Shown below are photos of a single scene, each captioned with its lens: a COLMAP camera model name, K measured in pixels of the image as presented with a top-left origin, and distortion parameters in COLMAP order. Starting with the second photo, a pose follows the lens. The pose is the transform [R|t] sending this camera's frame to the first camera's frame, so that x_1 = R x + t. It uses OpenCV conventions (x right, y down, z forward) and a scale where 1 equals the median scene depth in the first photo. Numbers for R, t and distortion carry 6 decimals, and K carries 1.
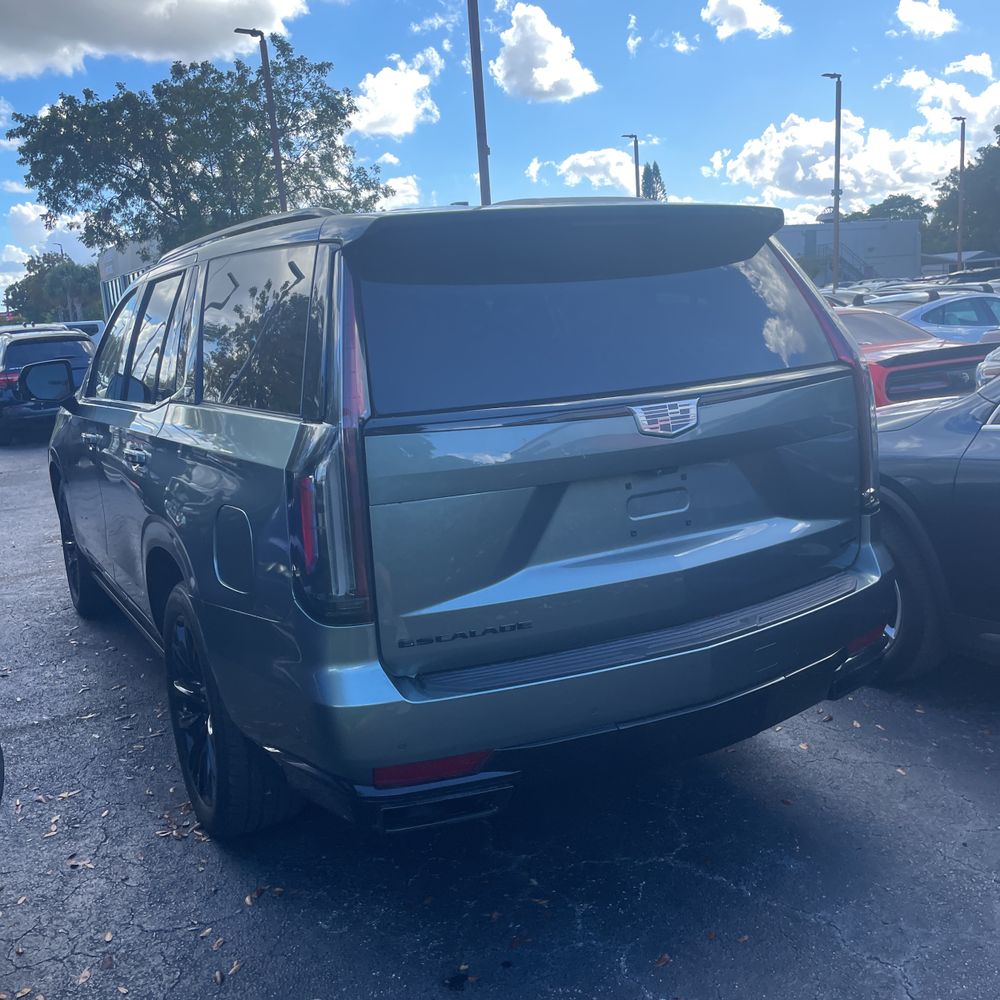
lens RADIAL K [[1080.4, 0, 500.0], [0, 1080.4, 500.0], [0, 0, 1]] dist [0.164752, -0.218346]
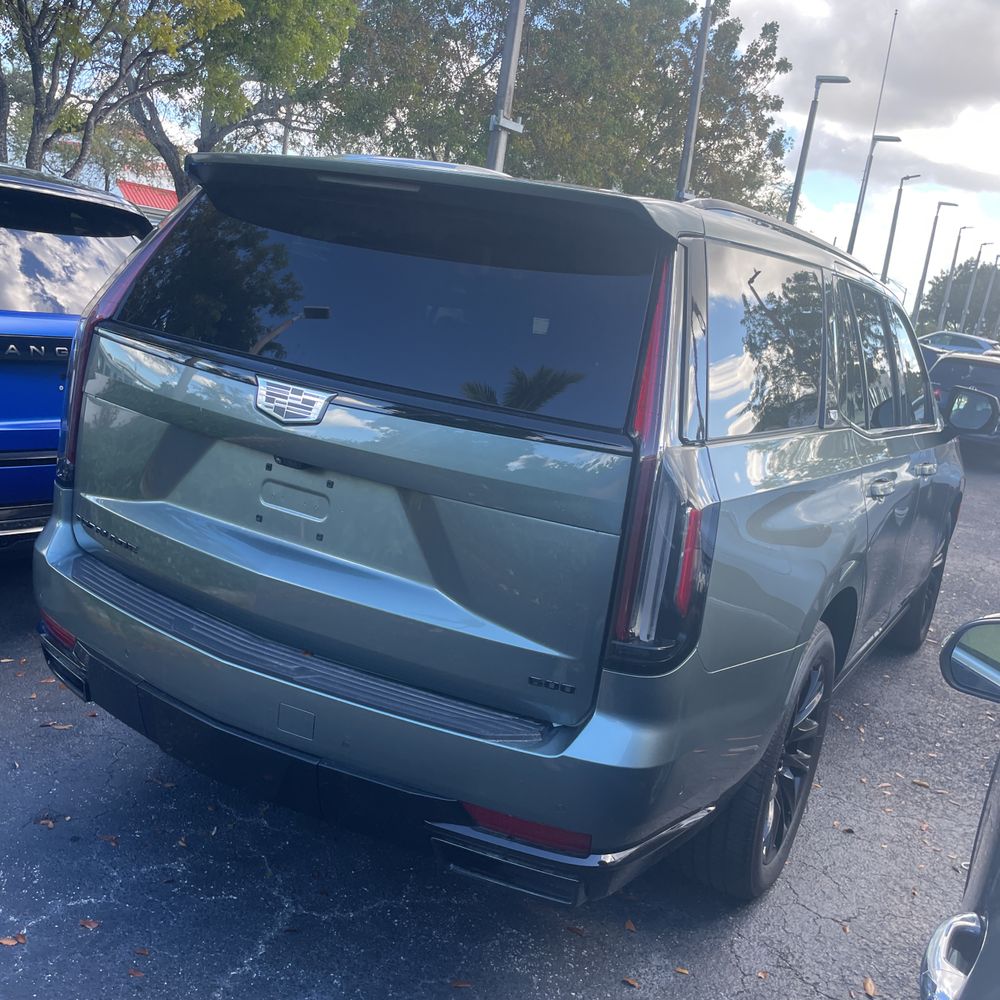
lens RADIAL K [[1071.2, 0, 488.9], [0, 1071.2, 501.2], [0, 0, 1]] dist [0.075168, -0.099282]
pose [[0.477549, 0.312094, -0.821307, 0.144350], [-0.332981, 0.929340, 0.159534, -0.028842], [0.813063, 0.197294, 0.547727, 0.100438]]
